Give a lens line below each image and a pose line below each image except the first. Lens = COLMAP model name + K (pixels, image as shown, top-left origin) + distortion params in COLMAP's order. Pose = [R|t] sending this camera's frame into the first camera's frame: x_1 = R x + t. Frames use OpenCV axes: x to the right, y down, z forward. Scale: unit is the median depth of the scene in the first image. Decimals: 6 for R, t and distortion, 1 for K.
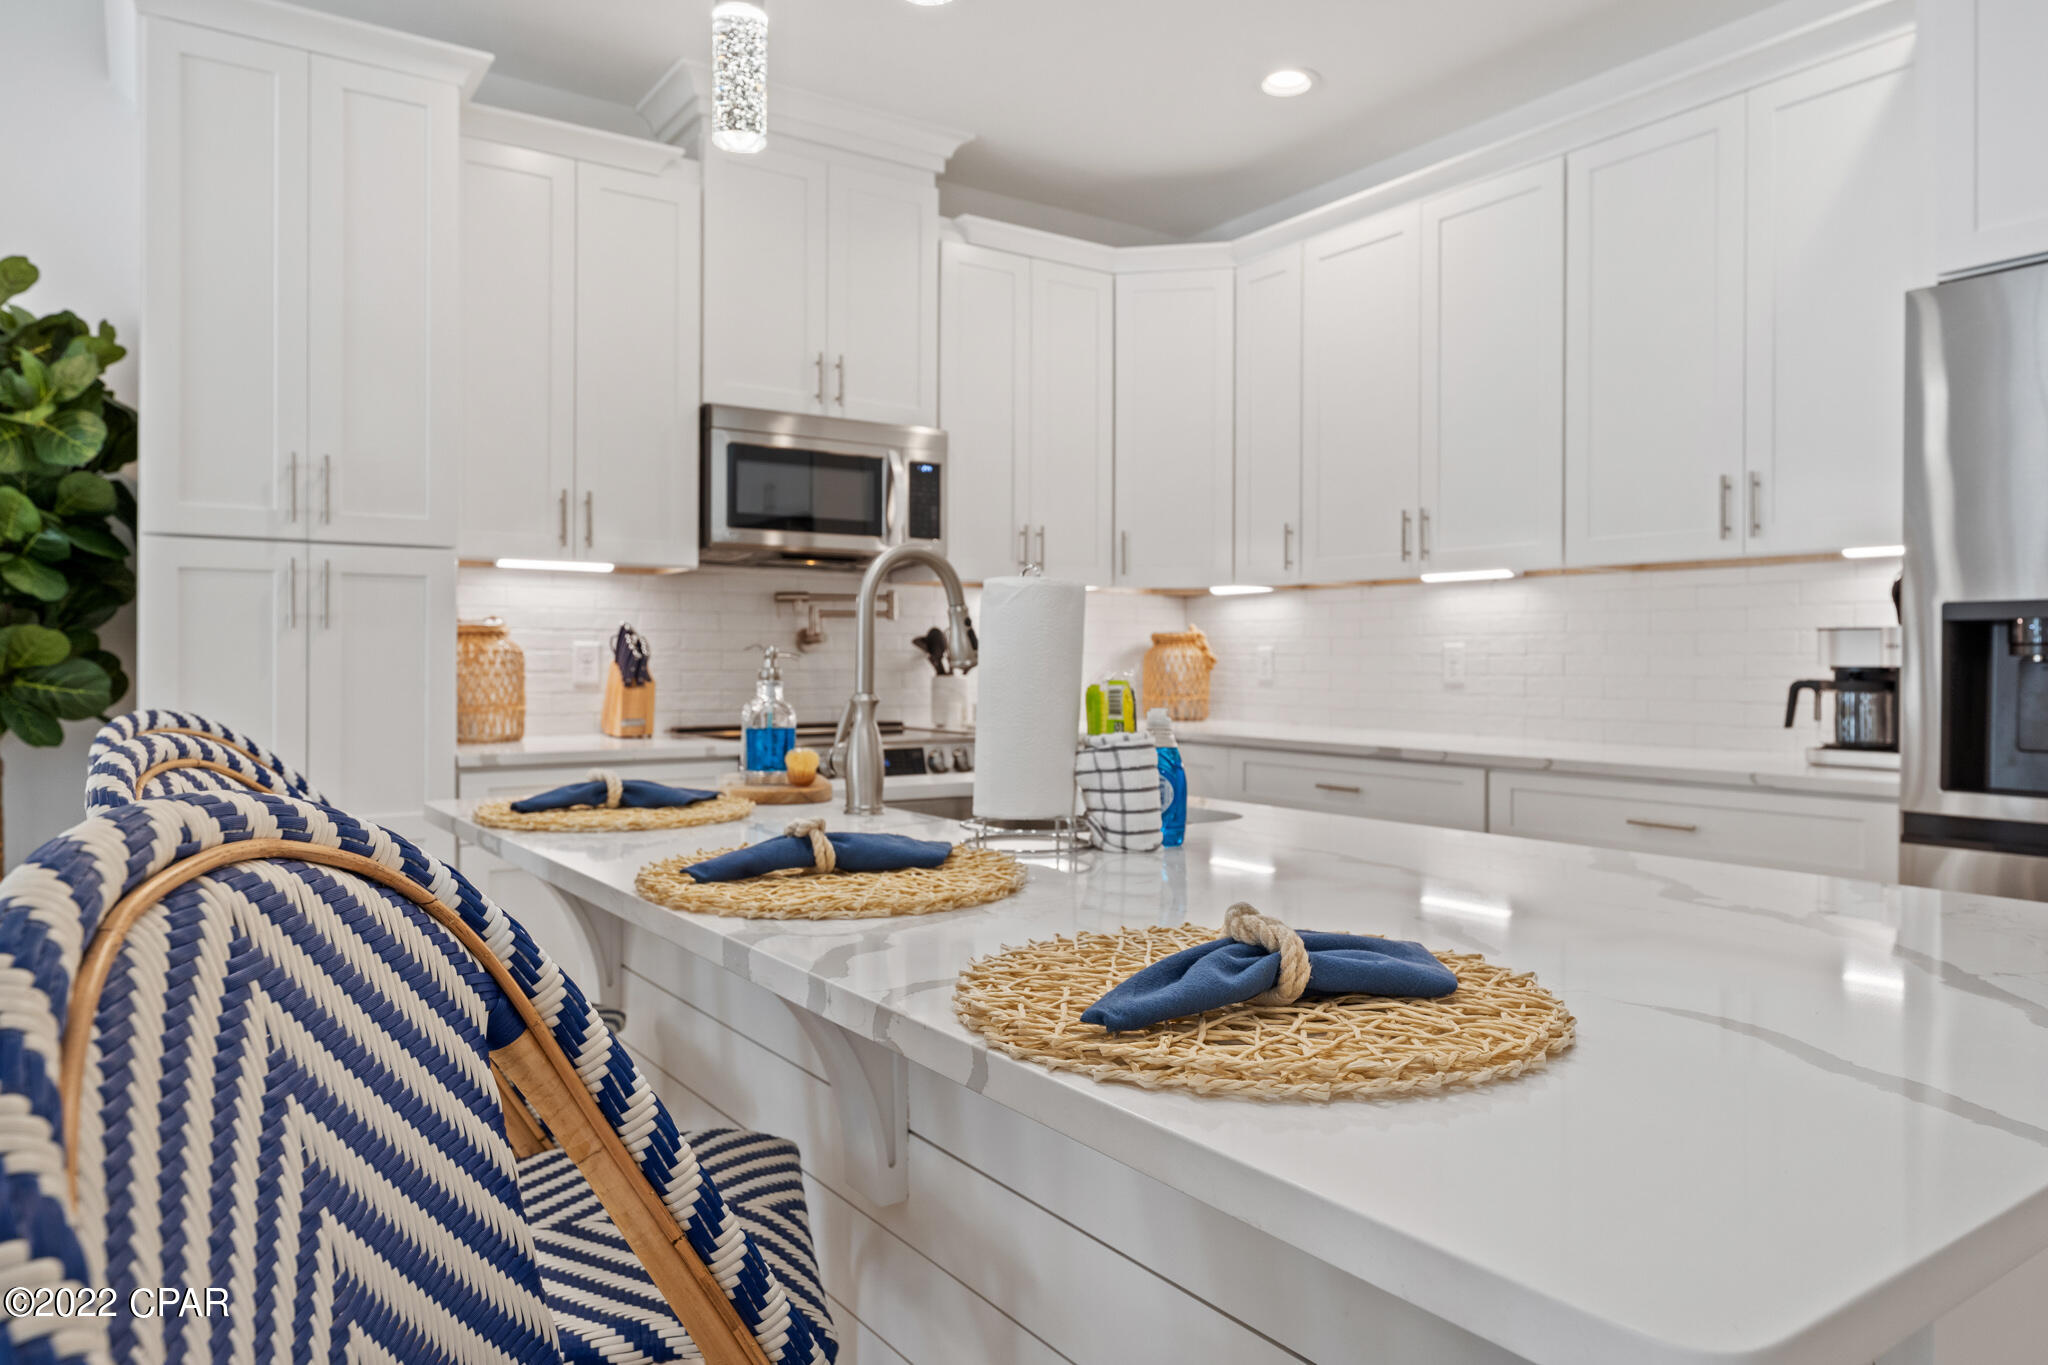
lens RADIAL K [[1320.3, 0, 1024.0], [0, 1320.3, 682.5], [0, 0, 1]] dist [-0.002262, -0.000025]
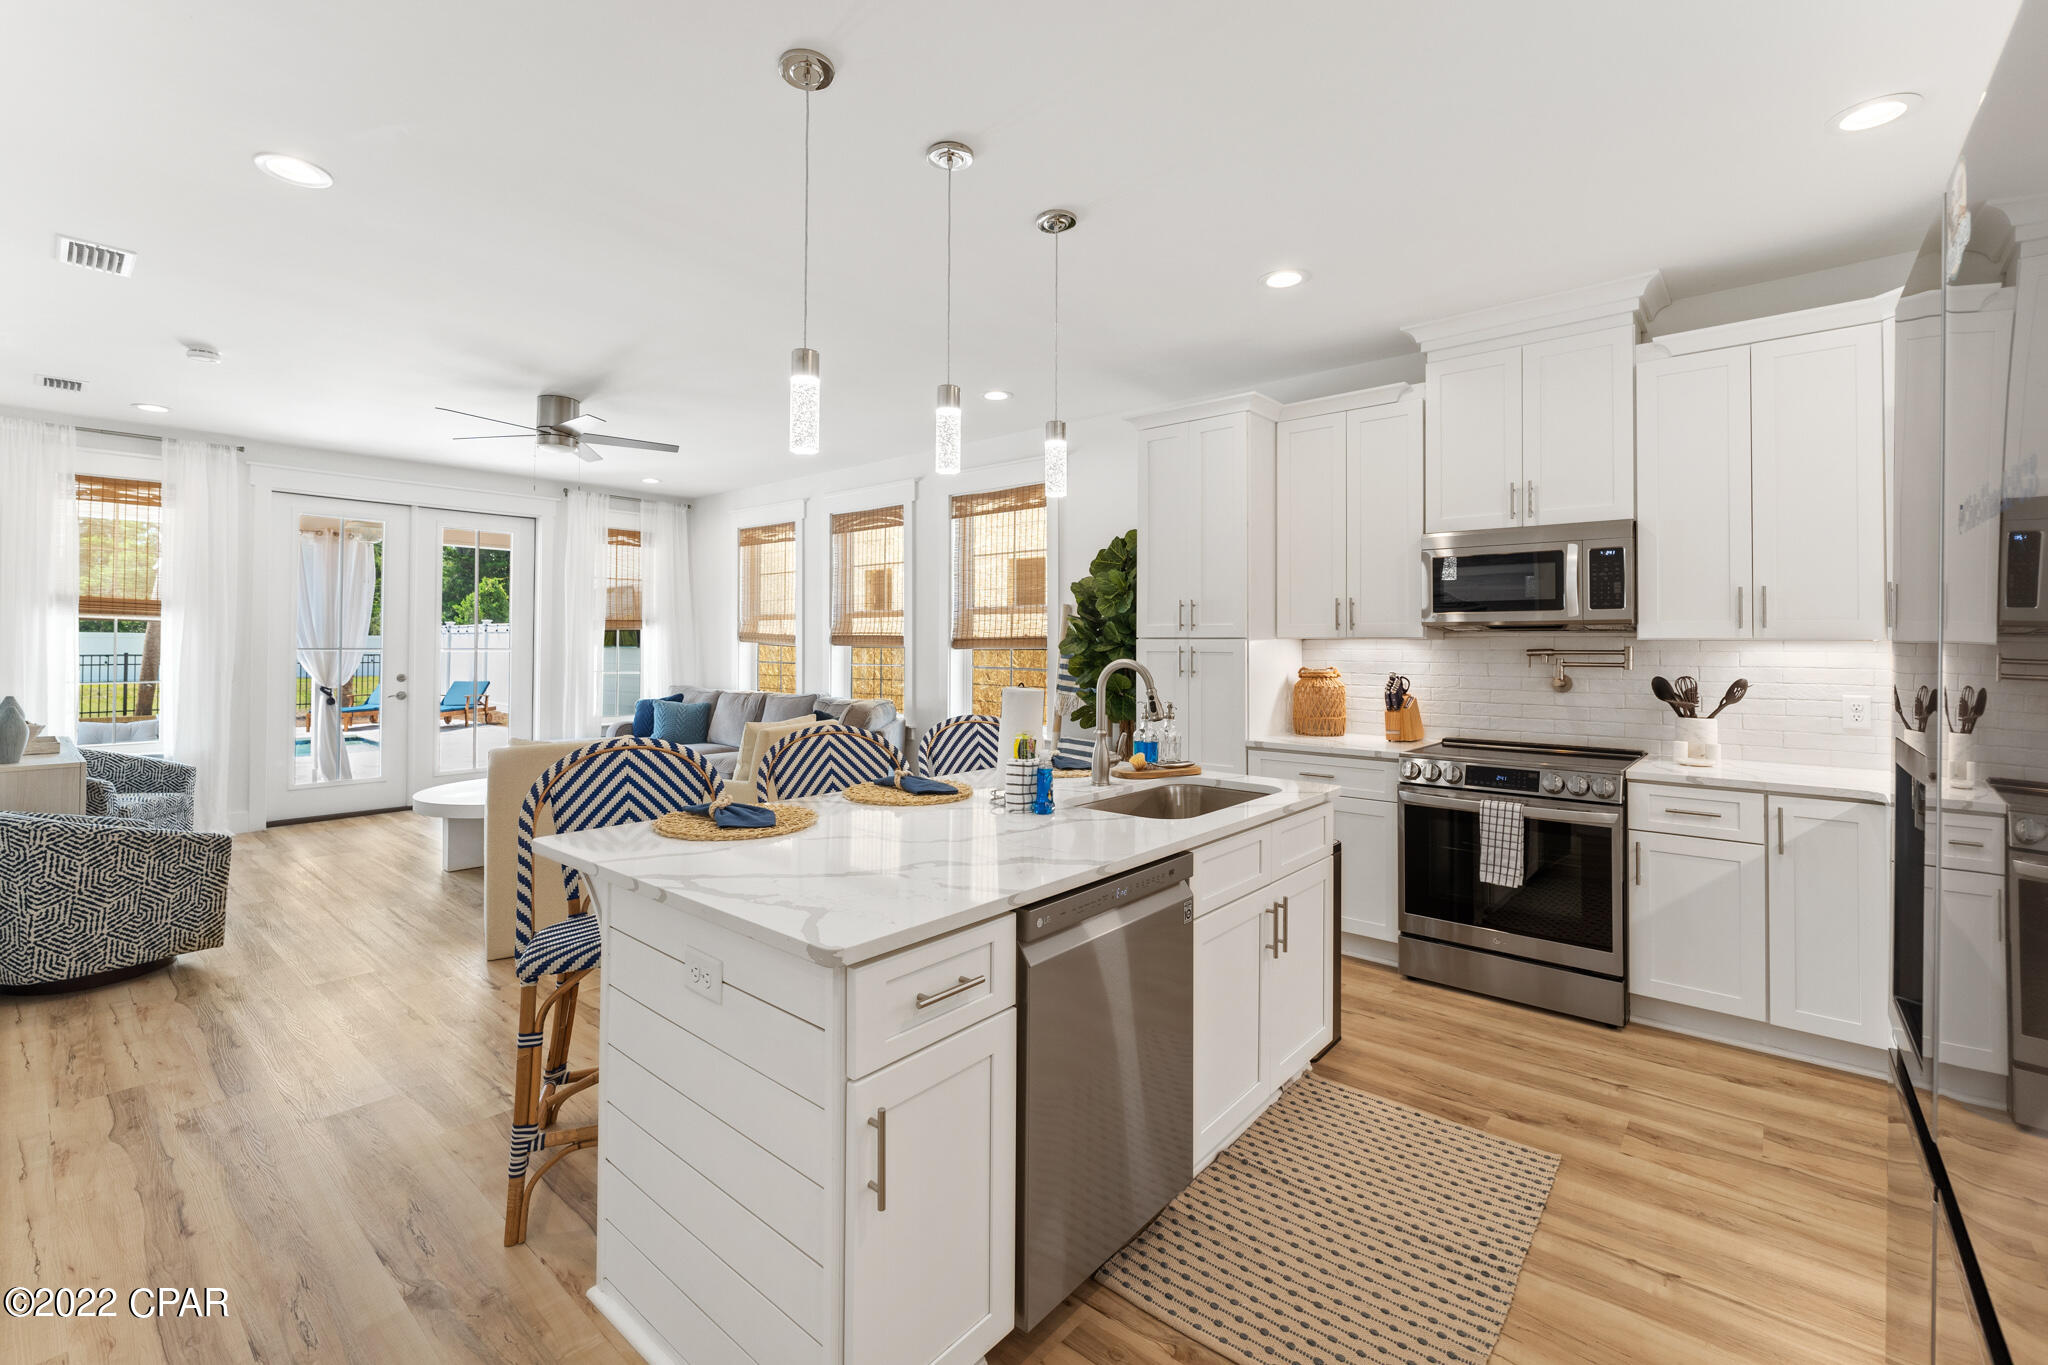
lens RADIAL K [[879.5, 0, 1020.5], [0, 879.5, 632.7], [0, 0, 1]] dist [-0.000269, -0.000446]
pose [[0.249735, -0.015470, -0.968191, 0.604841], [-0.019499, 0.999589, -0.021002, -0.057605], [0.968118, 0.024124, 0.249331, 0.249782]]
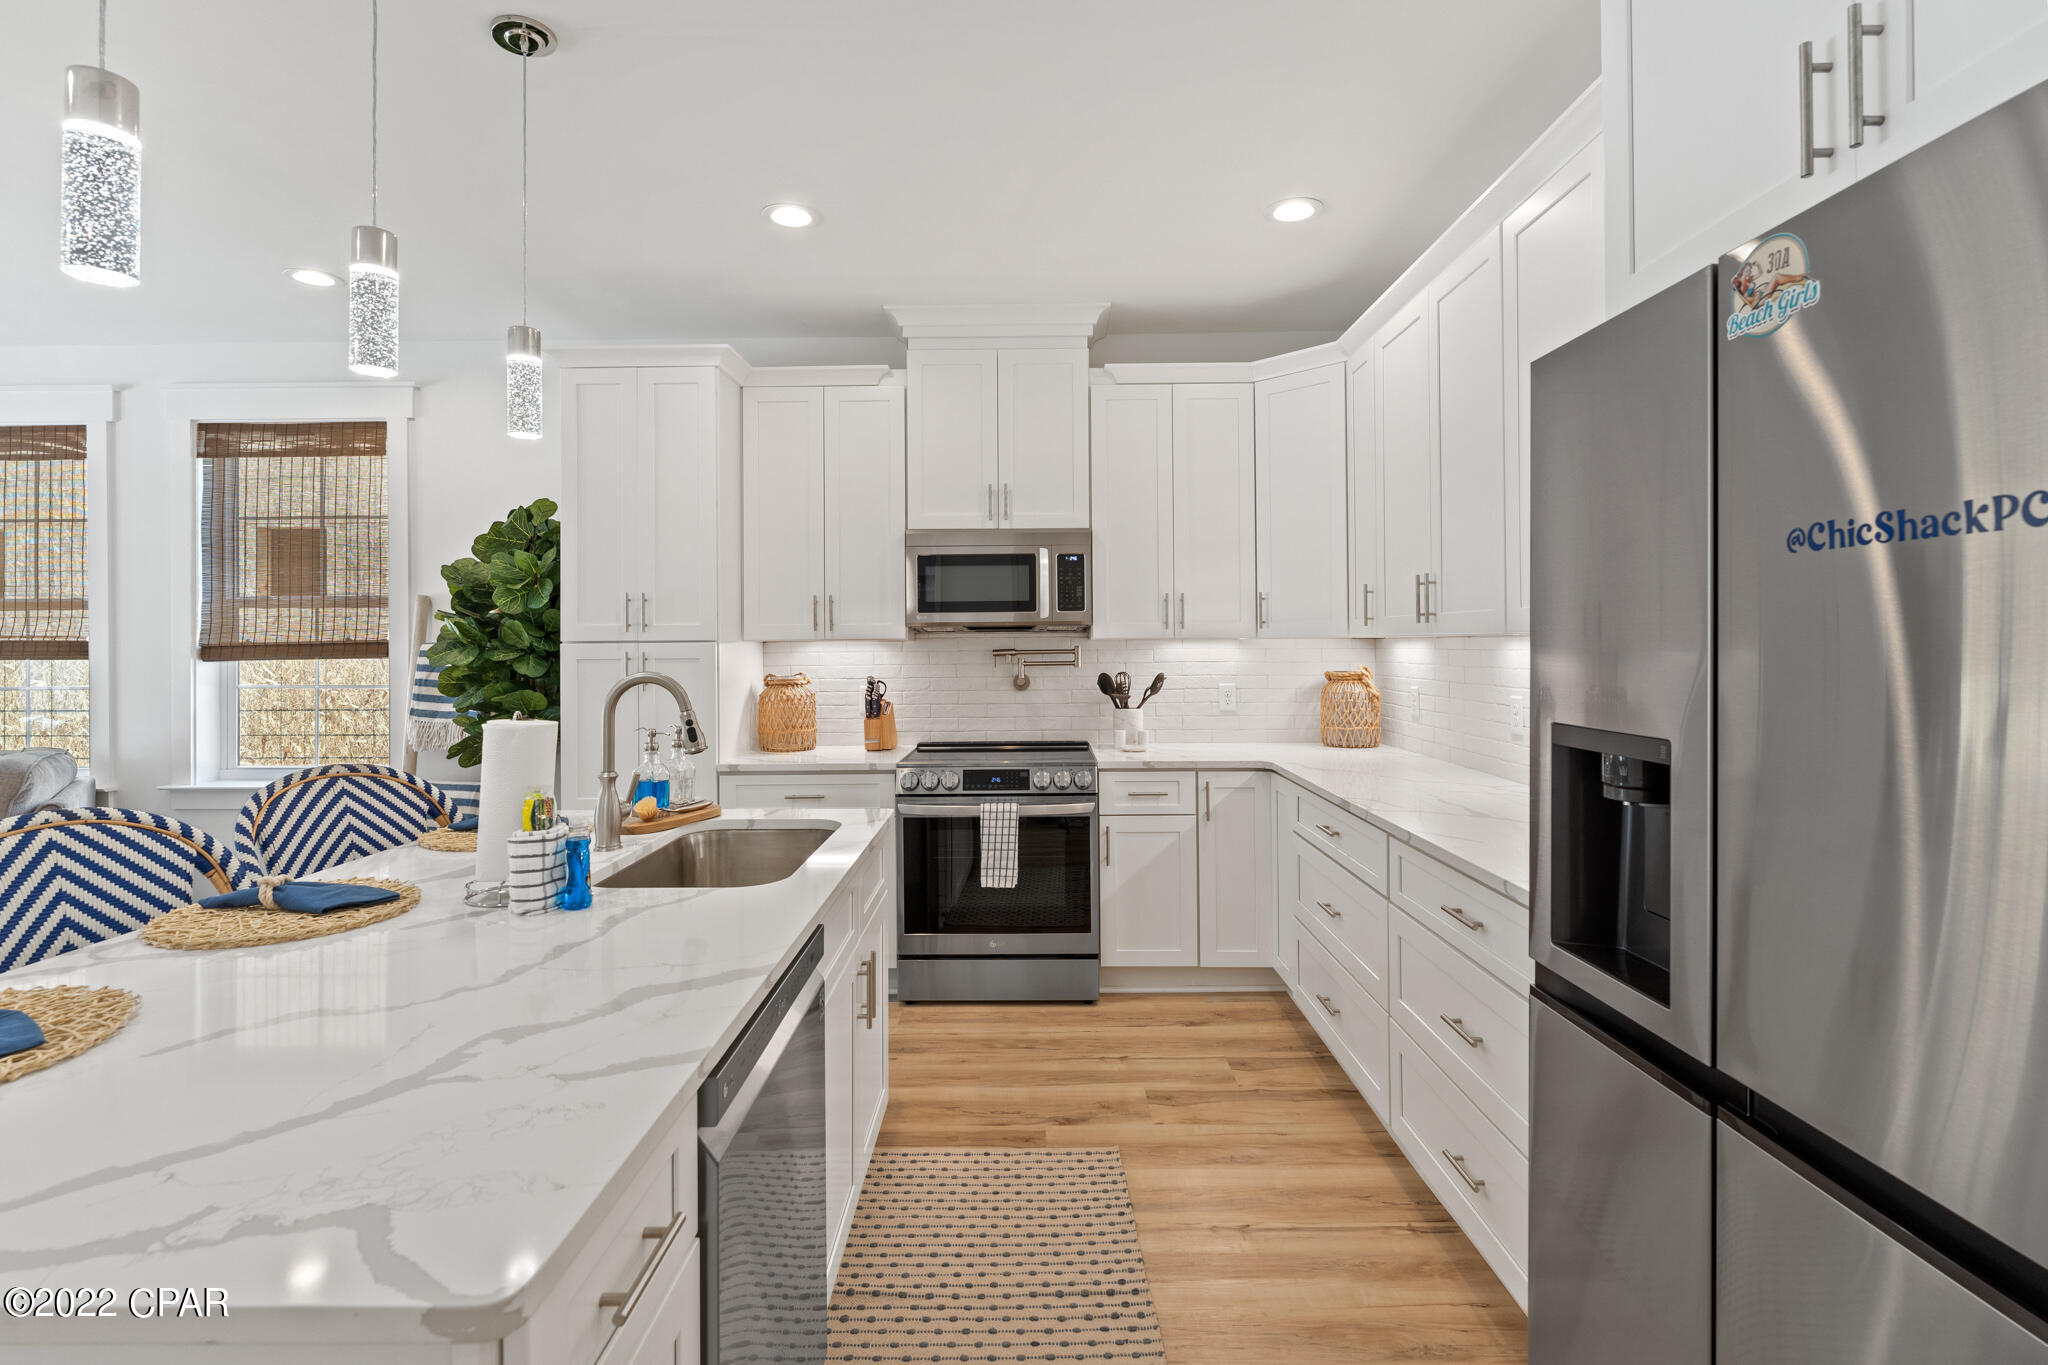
lens RADIAL K [[951.6, 0, 1019.8], [0, 951.6, 636.7], [0, 0, 1]] dist [-0.000327, -0.001233]
pose [[0.815659, -0.014821, -0.578343, 0.447086], [0.001357, 0.999718, -0.023705, -0.059900], [0.578531, 0.018550, 0.815450, 0.180288]]
